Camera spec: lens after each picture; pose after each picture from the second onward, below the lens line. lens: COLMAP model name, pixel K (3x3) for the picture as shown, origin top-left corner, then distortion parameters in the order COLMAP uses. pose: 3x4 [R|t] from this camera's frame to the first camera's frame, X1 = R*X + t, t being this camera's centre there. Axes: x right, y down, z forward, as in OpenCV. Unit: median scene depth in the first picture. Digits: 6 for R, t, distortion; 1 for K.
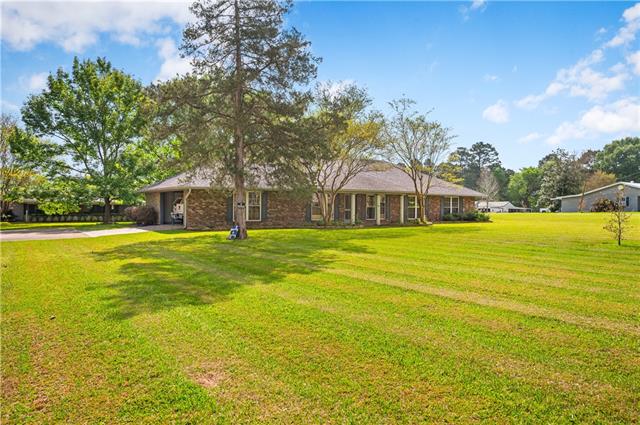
lens RADIAL K [[450.8, 0, 317.4], [0, 450.8, 202.8], [0, 0, 1]] dist [-0.001732, -0.000390]
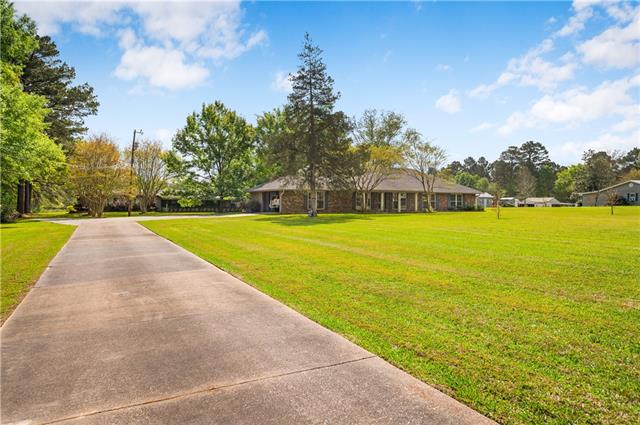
lens RADIAL K [[450.8, 0, 317.4], [0, 450.8, 202.8], [0, 0, 1]] dist [-0.001732, -0.000390]
pose [[0.989825, -0.001599, -0.142283, 0.065724], [0.002671, 0.999969, 0.007344, 0.003396], [0.142267, -0.007649, 0.989799, -0.500079]]
